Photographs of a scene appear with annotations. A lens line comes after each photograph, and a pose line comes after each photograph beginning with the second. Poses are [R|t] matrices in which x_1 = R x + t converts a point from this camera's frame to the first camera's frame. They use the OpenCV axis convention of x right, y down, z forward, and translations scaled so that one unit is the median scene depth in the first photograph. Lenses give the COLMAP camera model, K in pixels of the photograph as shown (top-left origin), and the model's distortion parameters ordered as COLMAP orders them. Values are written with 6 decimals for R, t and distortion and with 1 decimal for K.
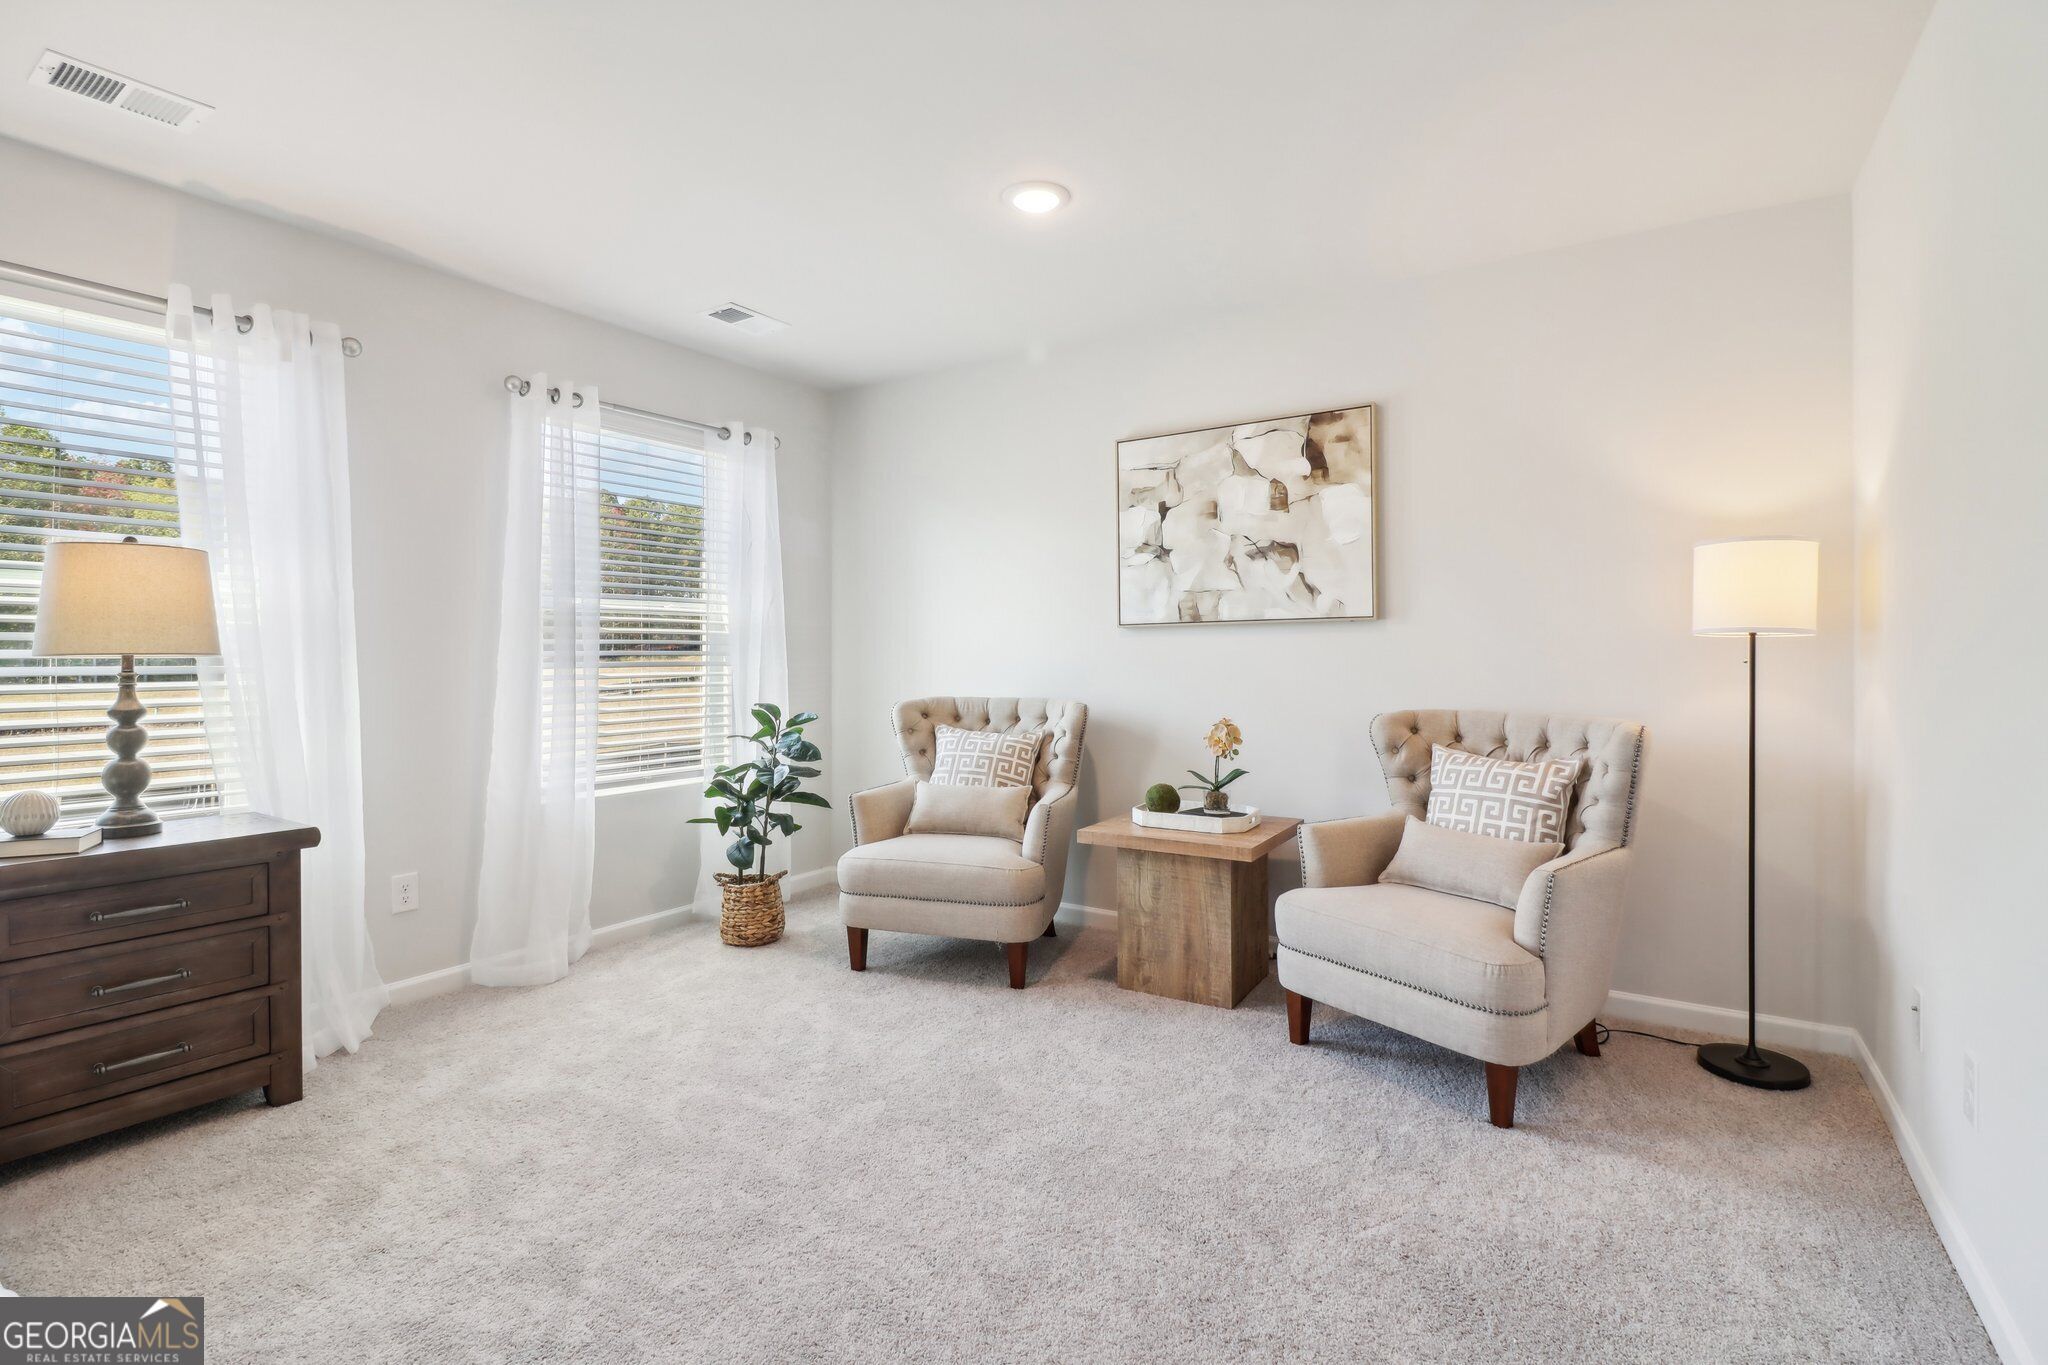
lens RADIAL K [[974.8, 0, 996.7], [0, 974.8, 656.7], [0, 0, 1]] dist [0.000204, -0.012098]
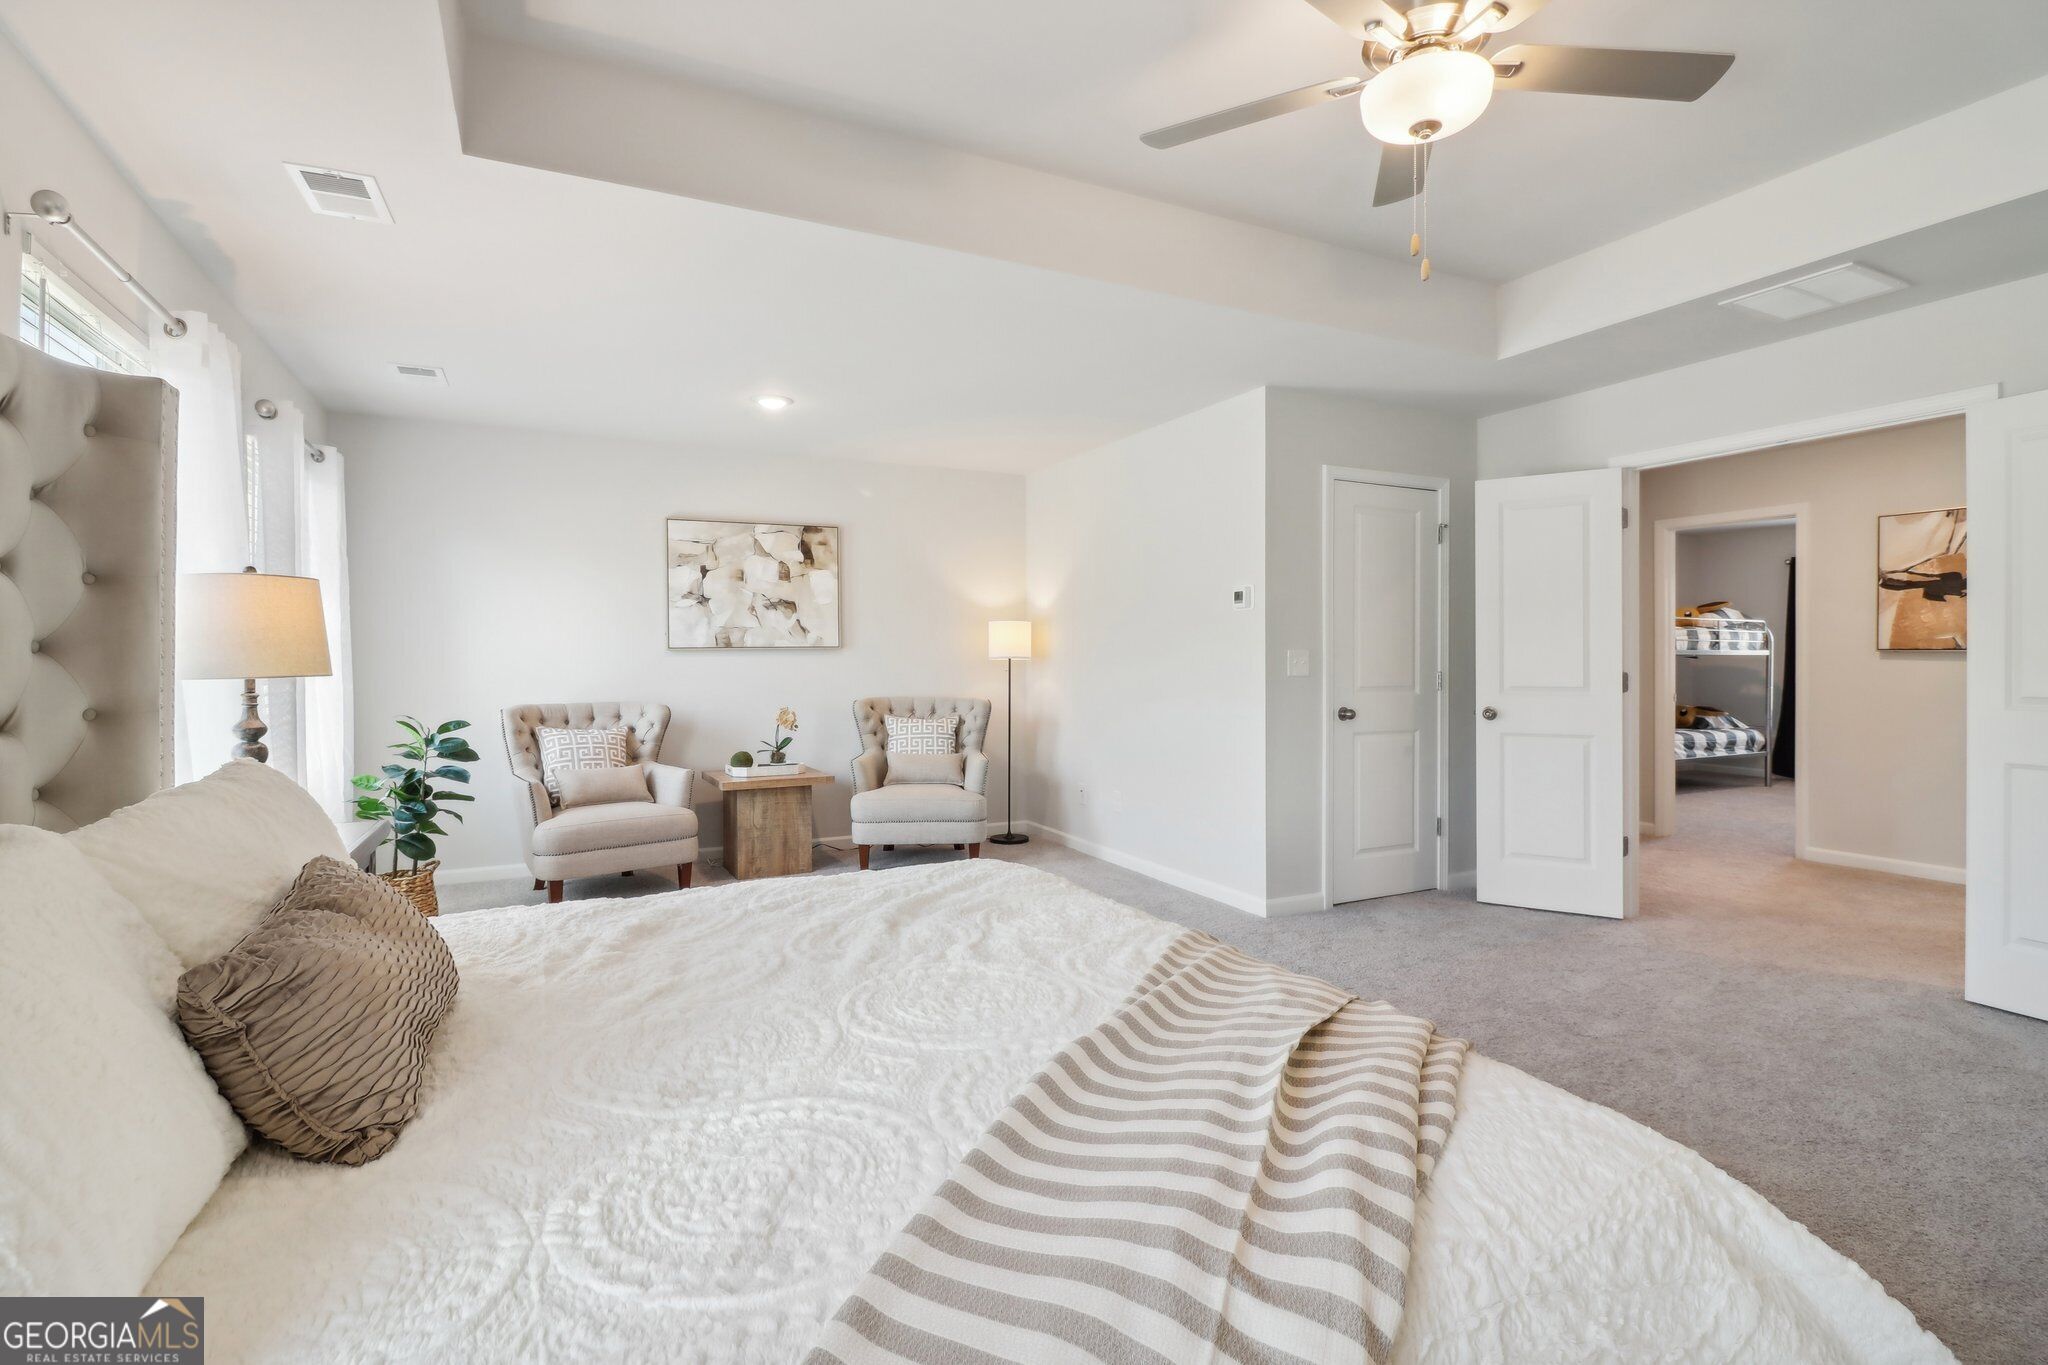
lens RADIAL K [[974.8, 0, 1027.1], [0, 974.8, 686.4], [0, 0, 1]] dist [0.000204, -0.012098]
pose [[0.505501, -0.023412, 0.862508, -0.938499], [0.005357, 0.999698, 0.023996, -0.009241], [-0.862809, -0.007510, 0.505474, -0.188105]]
